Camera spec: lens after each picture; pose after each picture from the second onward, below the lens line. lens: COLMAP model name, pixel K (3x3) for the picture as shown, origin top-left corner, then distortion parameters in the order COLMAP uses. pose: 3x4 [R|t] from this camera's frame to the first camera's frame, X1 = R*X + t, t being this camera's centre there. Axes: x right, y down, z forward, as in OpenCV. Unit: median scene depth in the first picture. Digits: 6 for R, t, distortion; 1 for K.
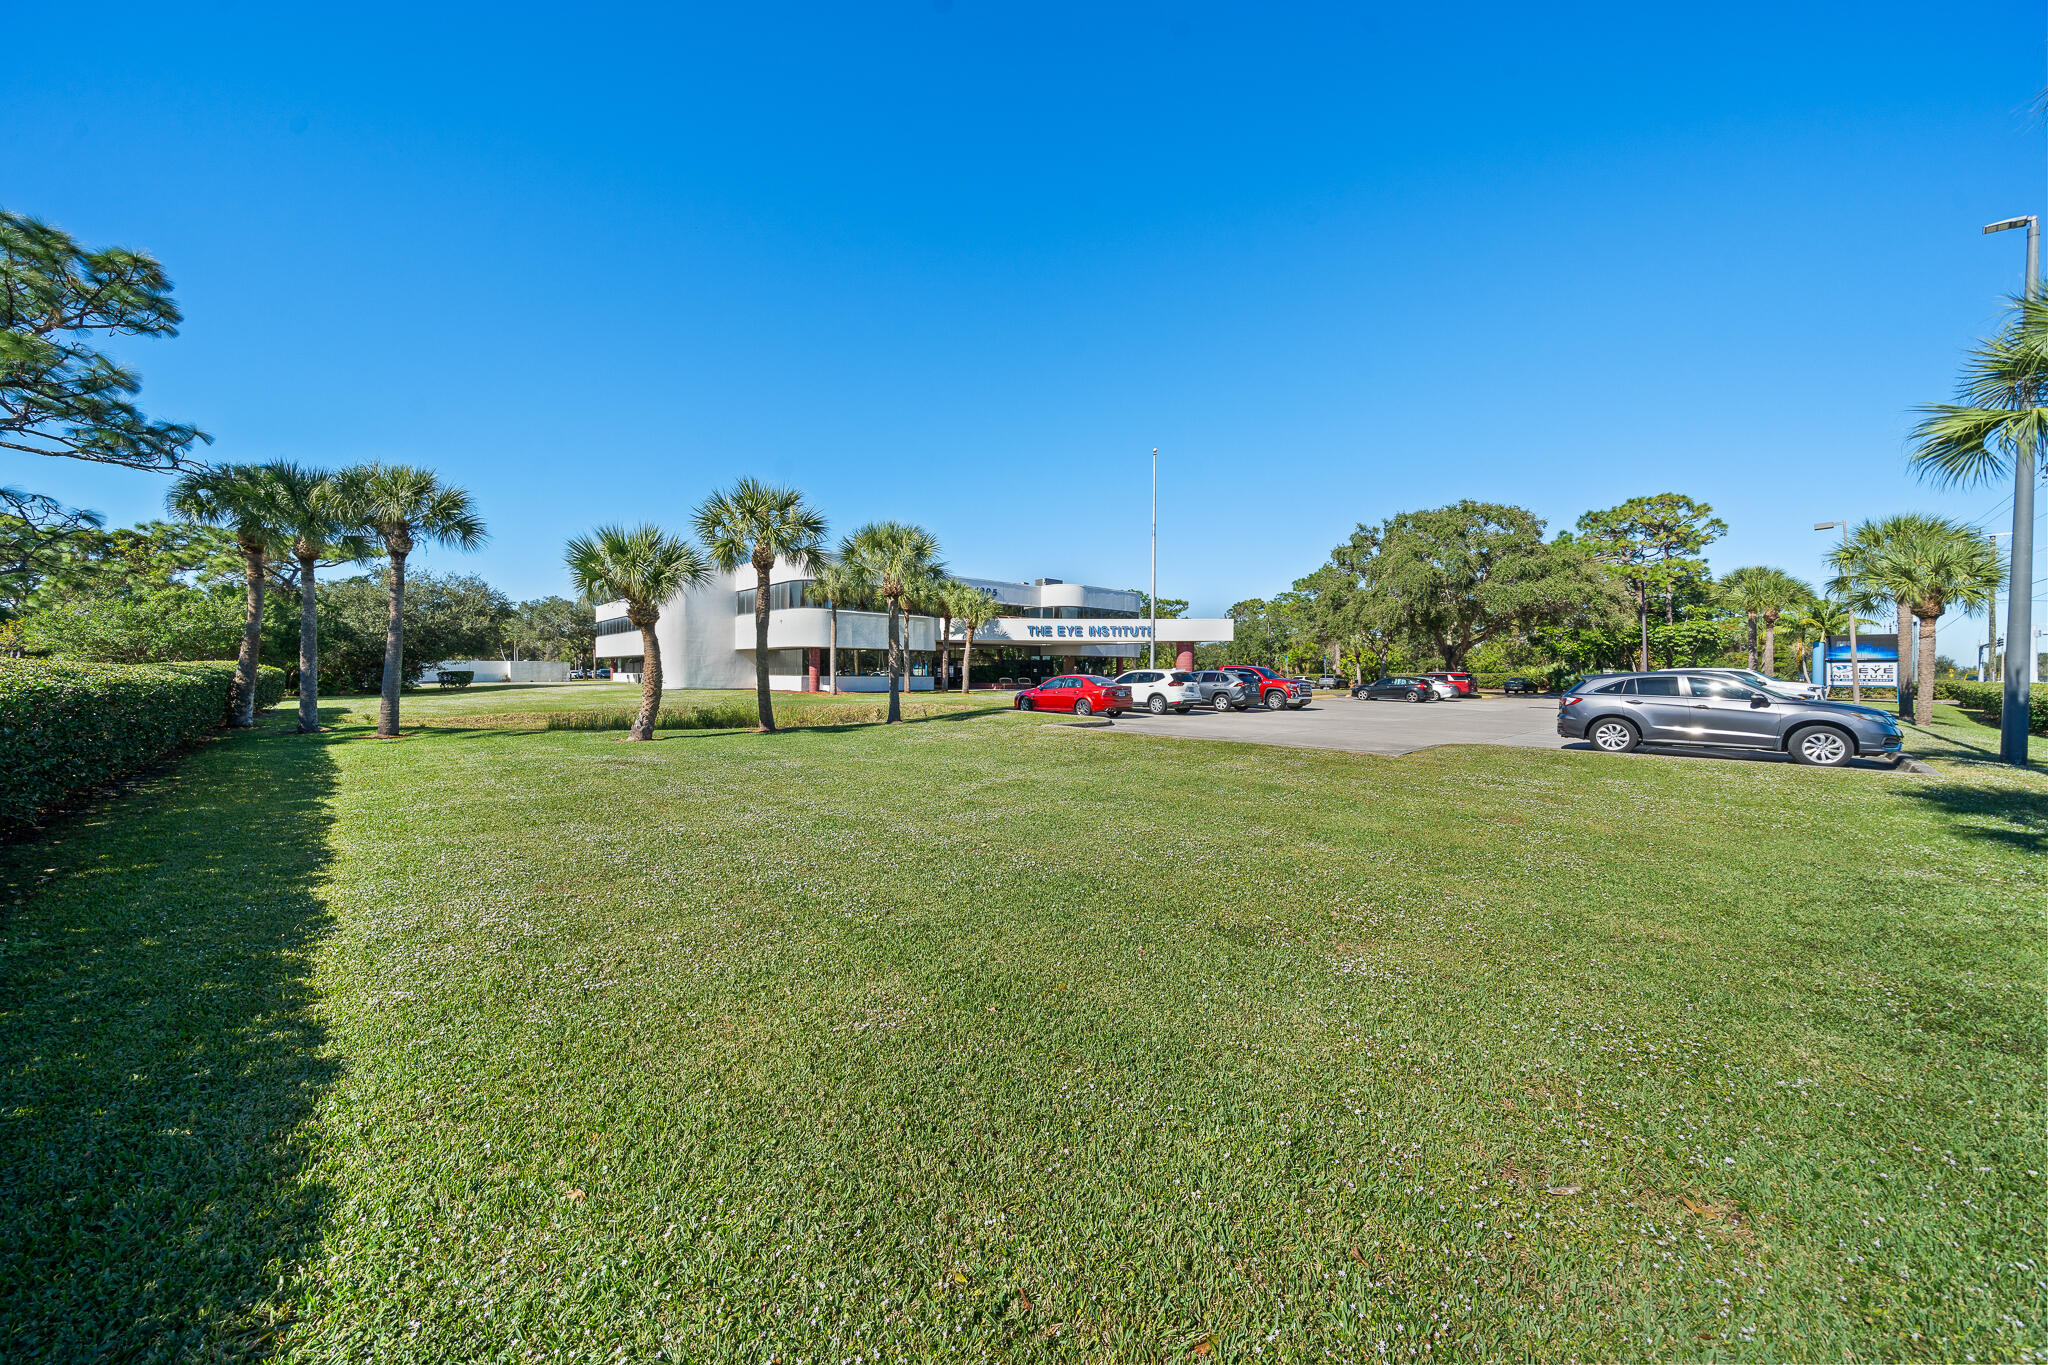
lens RADIAL K [[685.6, 0, 1024.0], [0, 685.6, 682.5], [0, 0, 1]] dist [0.000864, -0.000079]
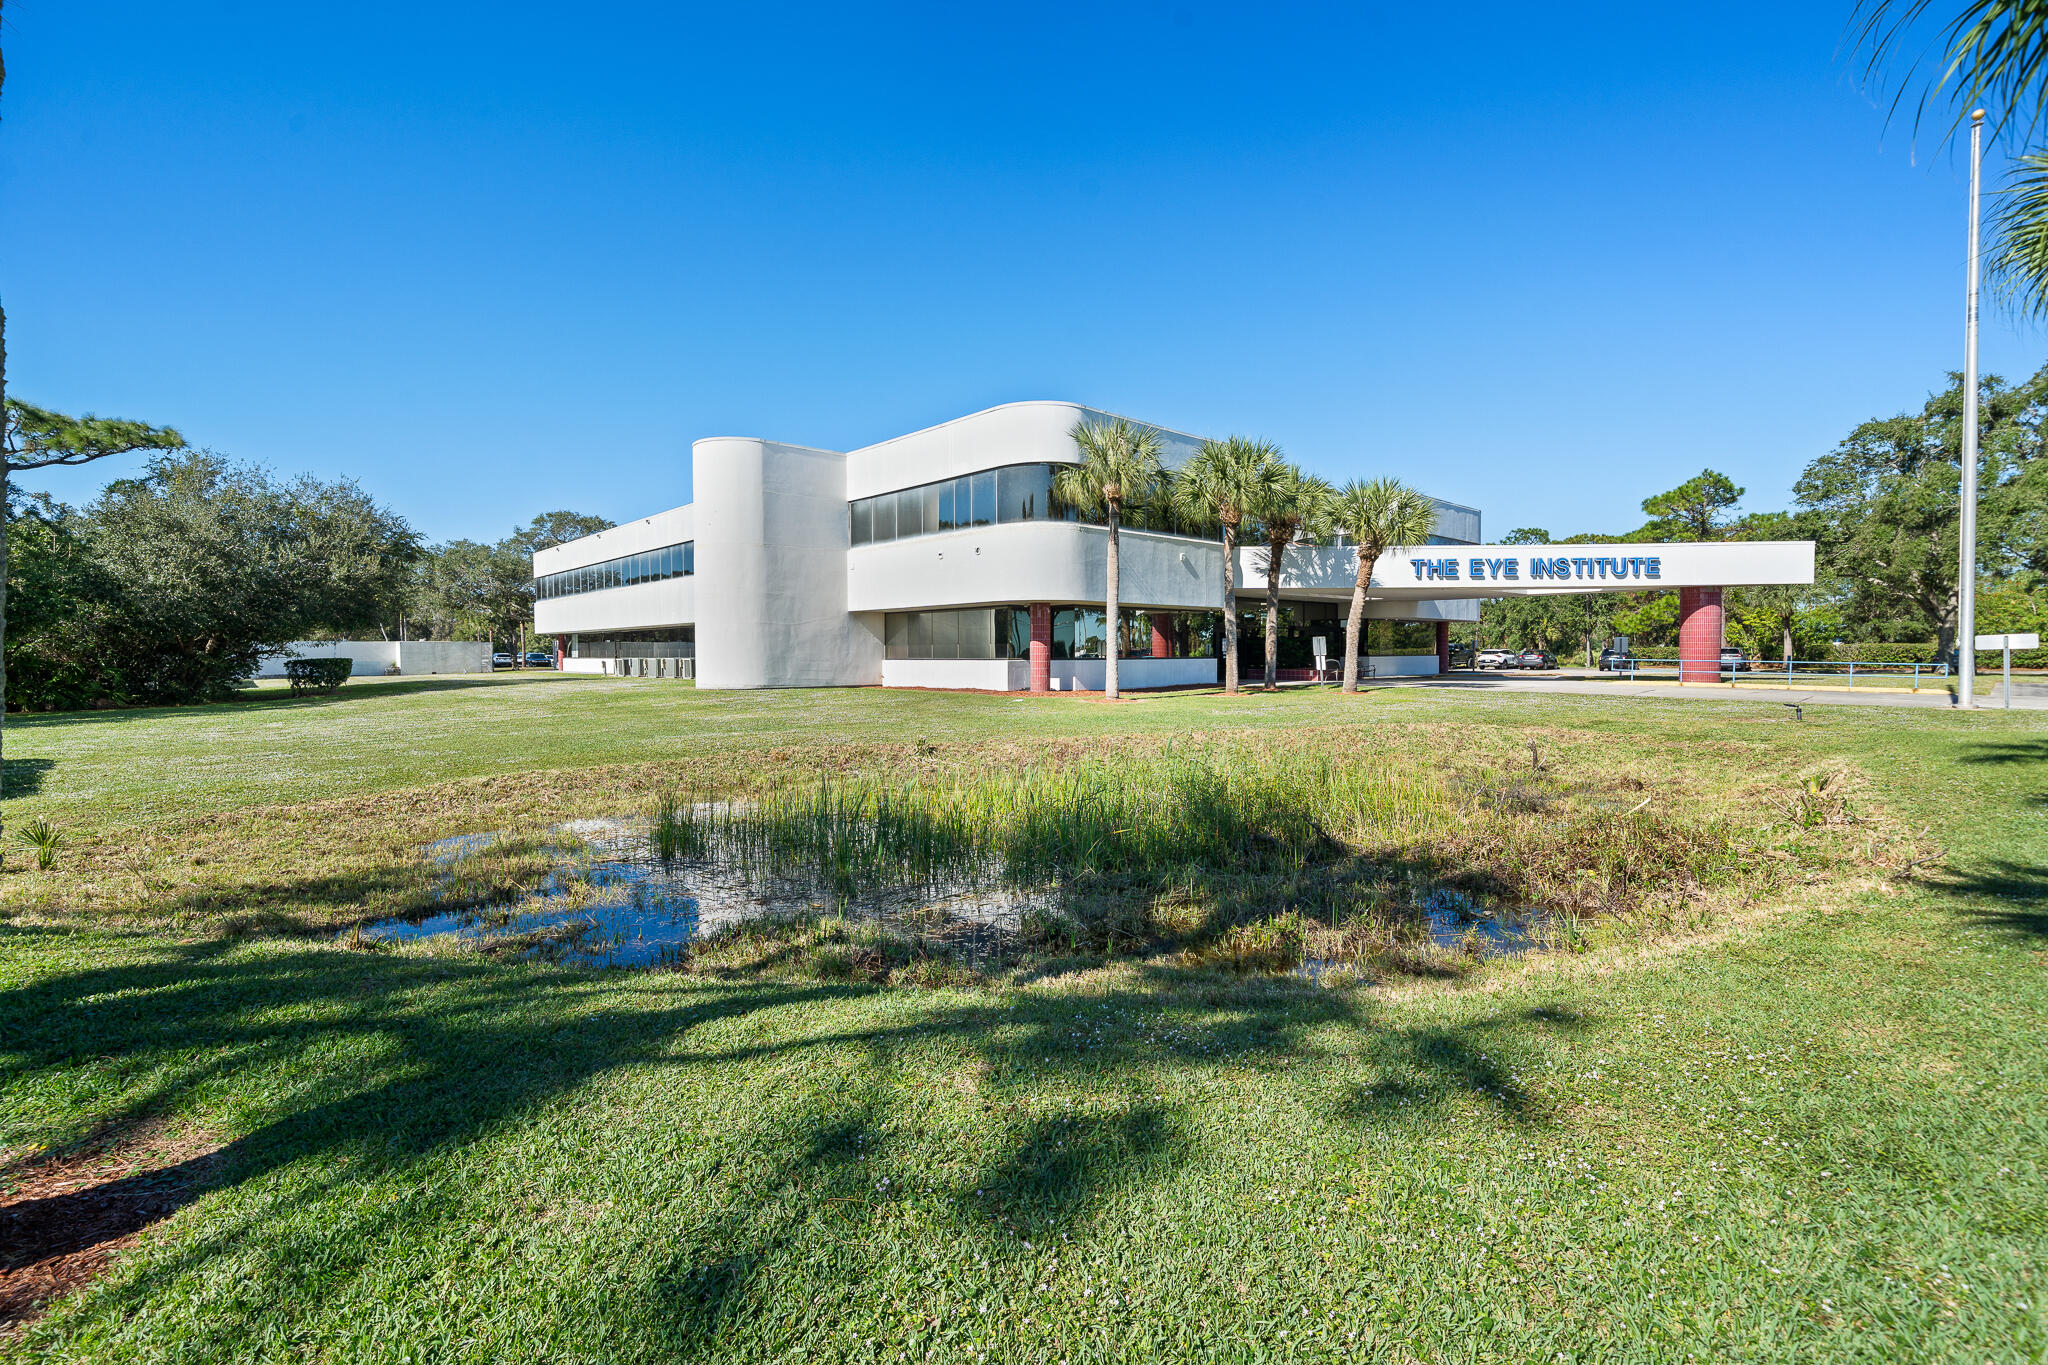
lens RADIAL K [[858.3, 0, 1024.0], [0, 858.3, 682.5], [0, 0, 1]] dist [0.001642, 0.000351]
pose [[0.999921, -0.011928, 0.003995, -0.289322], [0.011837, 0.999686, 0.022105, -0.006483], [-0.004257, -0.022056, 0.999748, 0.335730]]
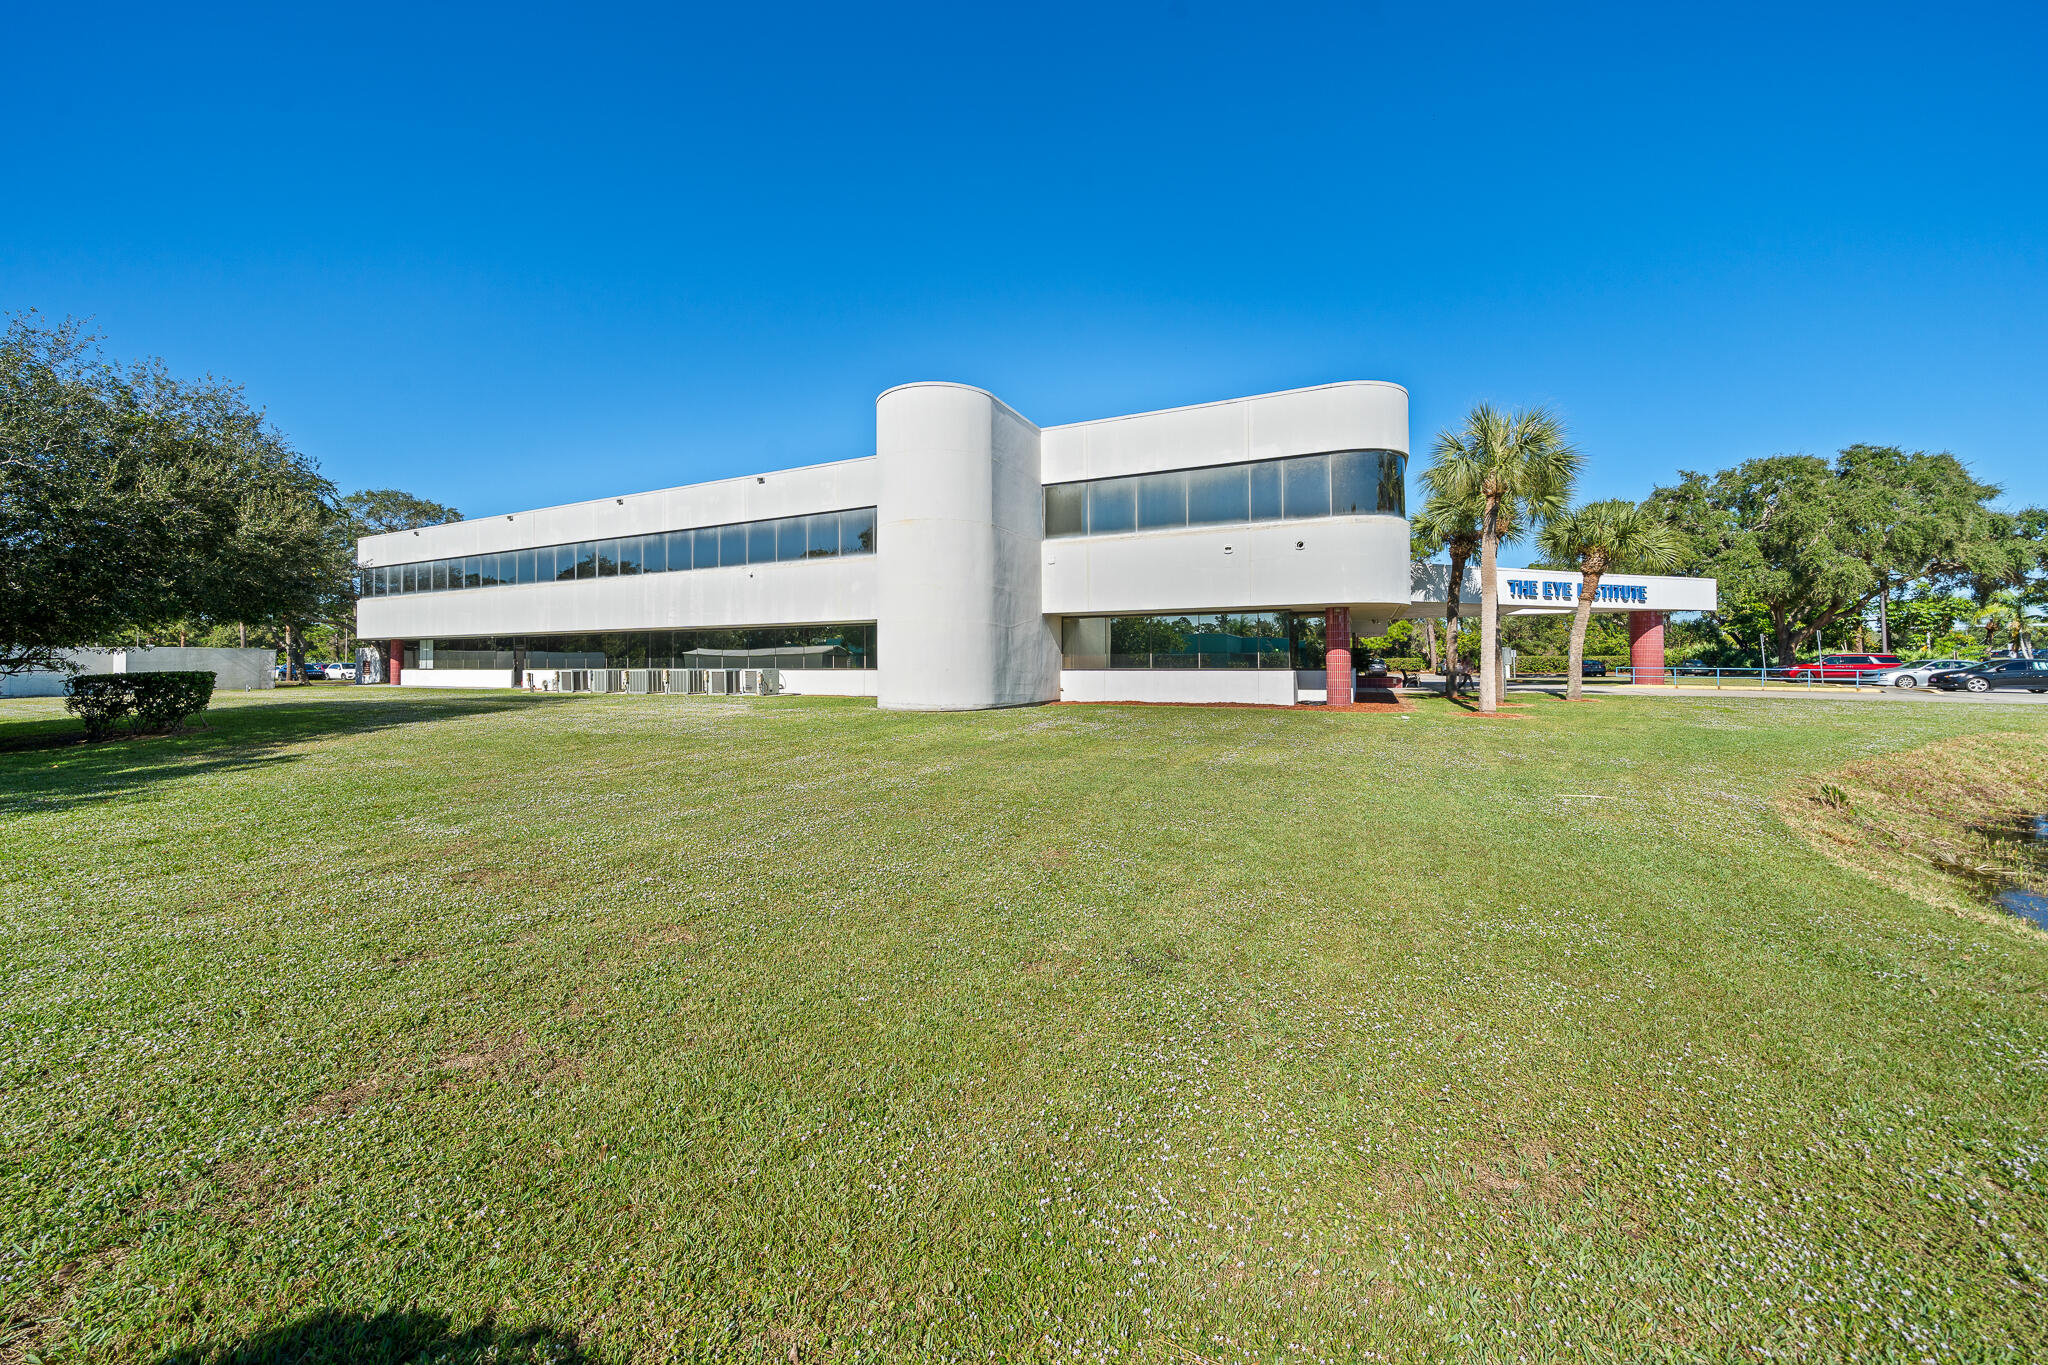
lens RADIAL K [[685.6, 0, 1024.0], [0, 685.6, 682.5], [0, 0, 1]] dist [0.000864, -0.000079]
pose [[0.930809, -0.023325, 0.364762, -0.600397], [0.015749, 0.999594, 0.023732, -0.013916], [-0.365167, -0.016345, 0.930798, 0.582648]]
